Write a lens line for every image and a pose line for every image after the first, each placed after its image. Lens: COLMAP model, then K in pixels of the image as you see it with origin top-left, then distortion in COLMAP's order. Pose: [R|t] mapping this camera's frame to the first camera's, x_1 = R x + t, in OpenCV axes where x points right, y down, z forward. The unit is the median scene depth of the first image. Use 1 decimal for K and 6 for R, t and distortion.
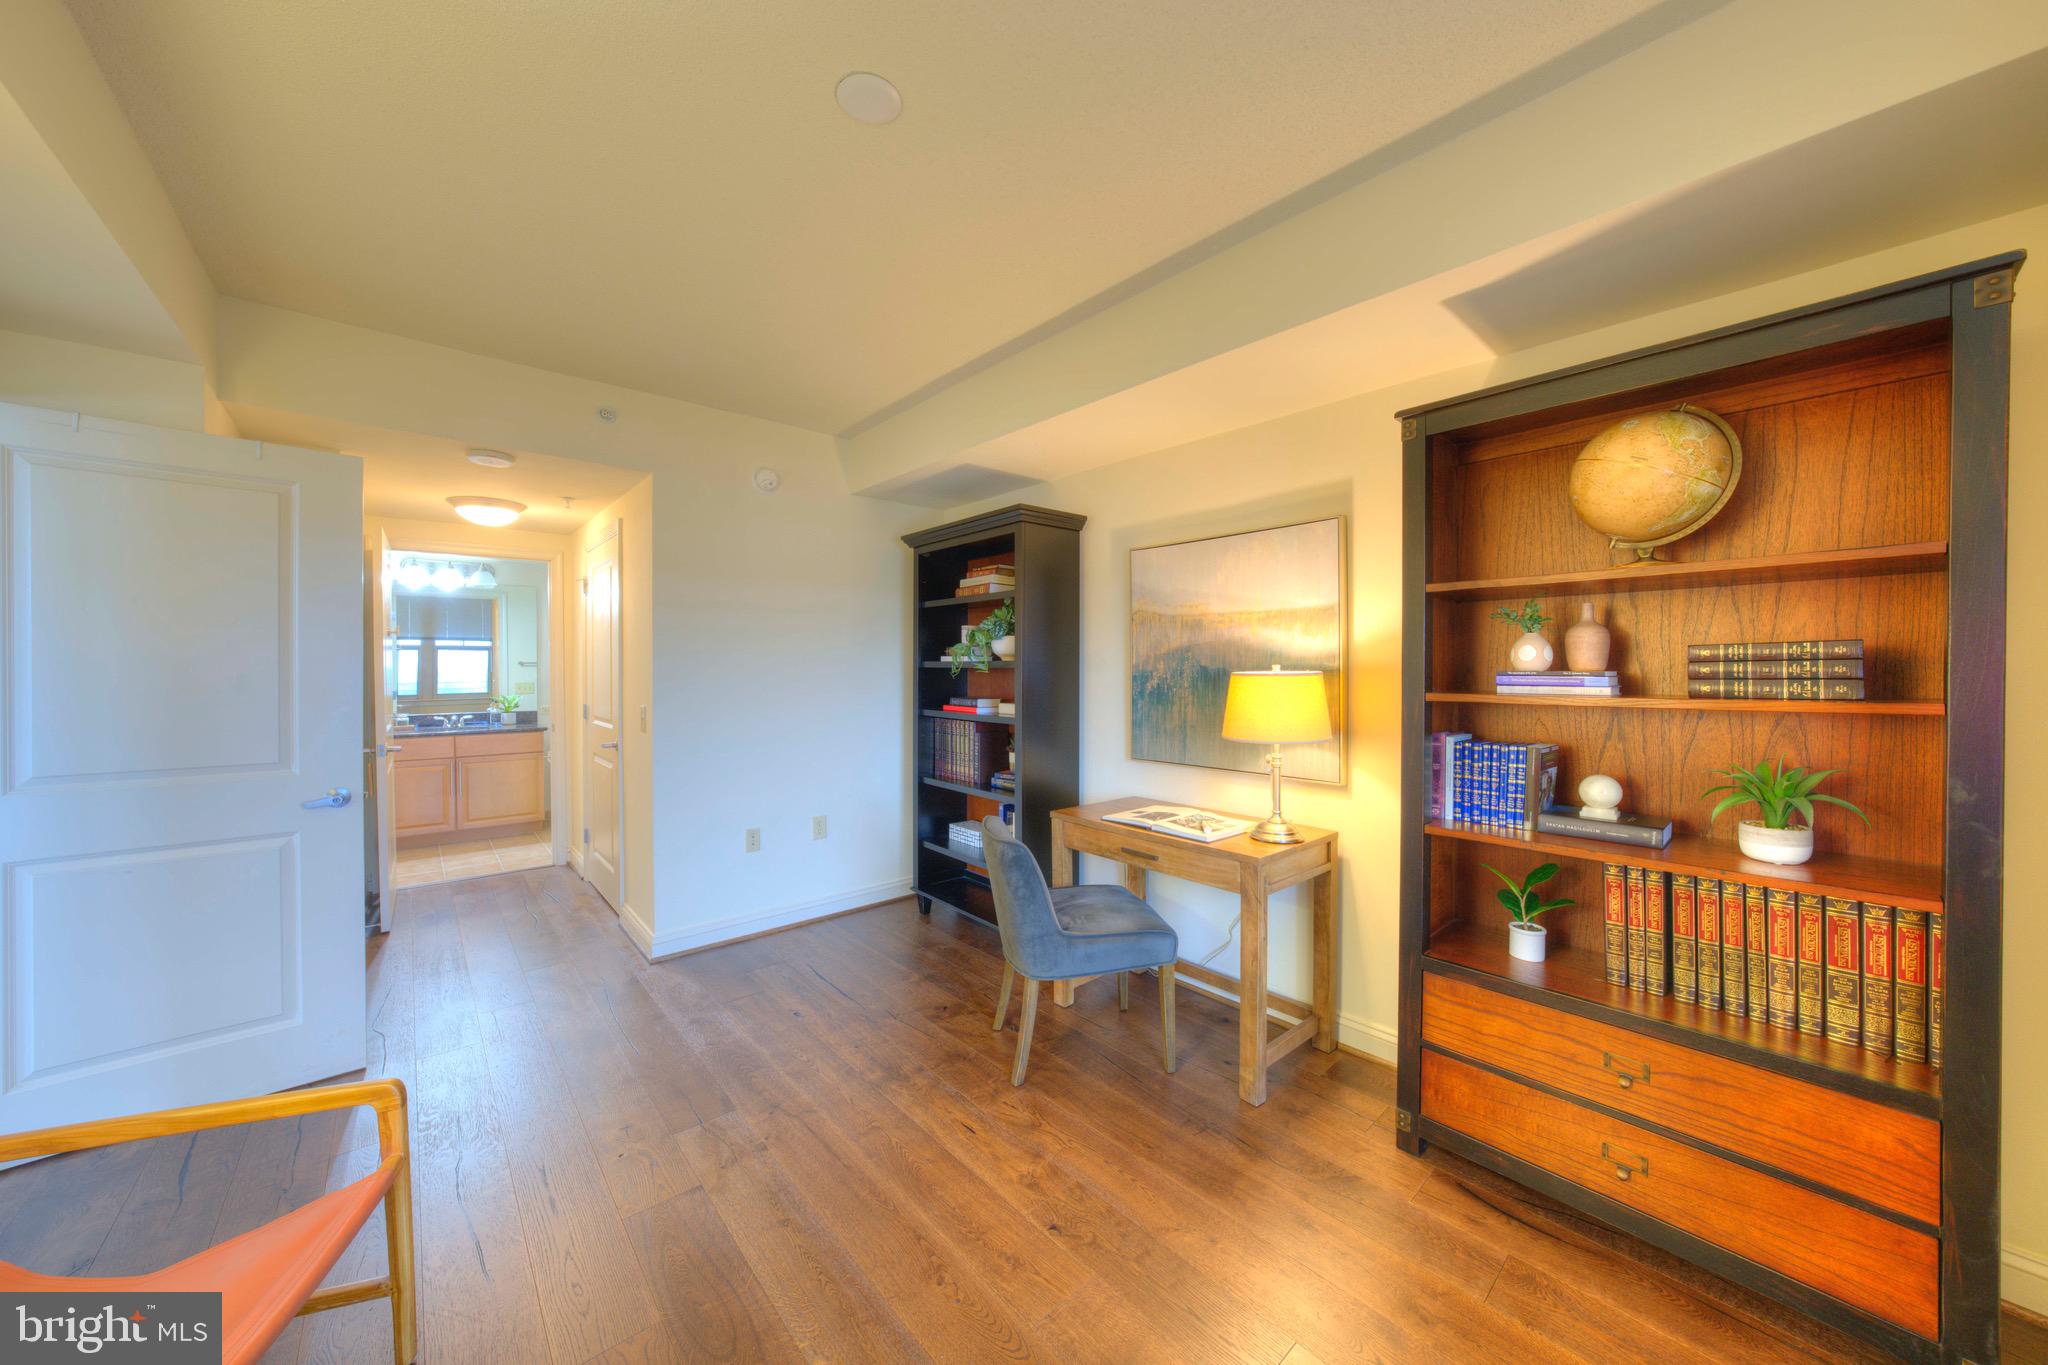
lens RADIAL K [[703.1, 0, 1022.5], [0, 703.1, 672.1], [0, 0, 1]] dist [-0.025429, 0.005028]
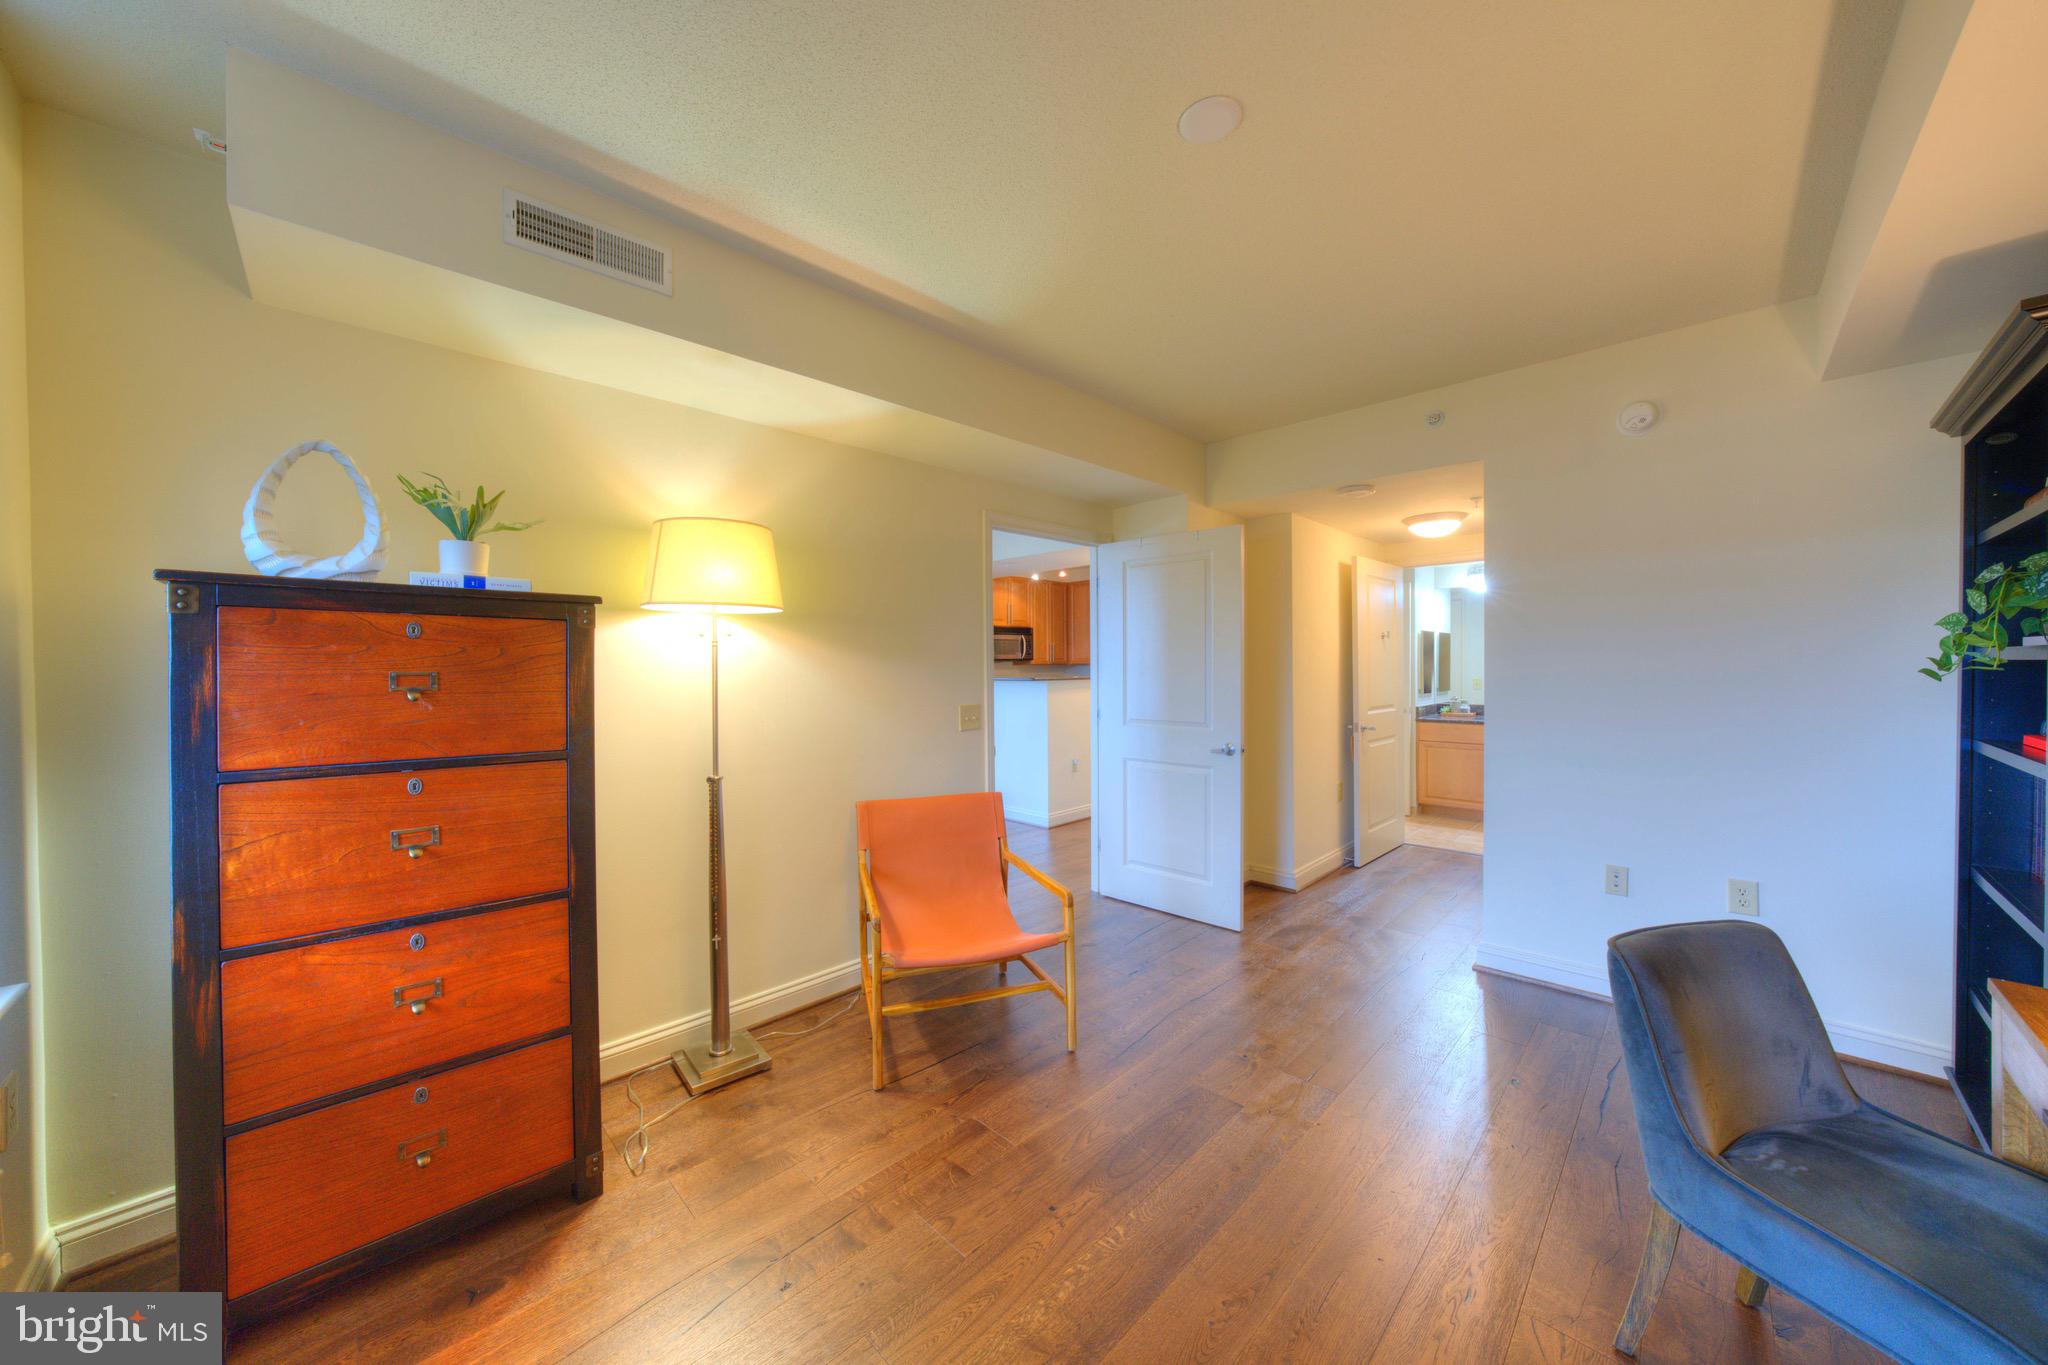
lens RADIAL K [[703.1, 0, 1022.0], [0, 703.1, 672.4], [0, 0, 1]] dist [-0.025429, 0.005028]
pose [[0.070682, 0.009195, -0.997457, 0.448764], [0.001921, 0.999954, 0.009354, -0.005102], [0.997497, -0.002577, 0.070661, 0.357510]]
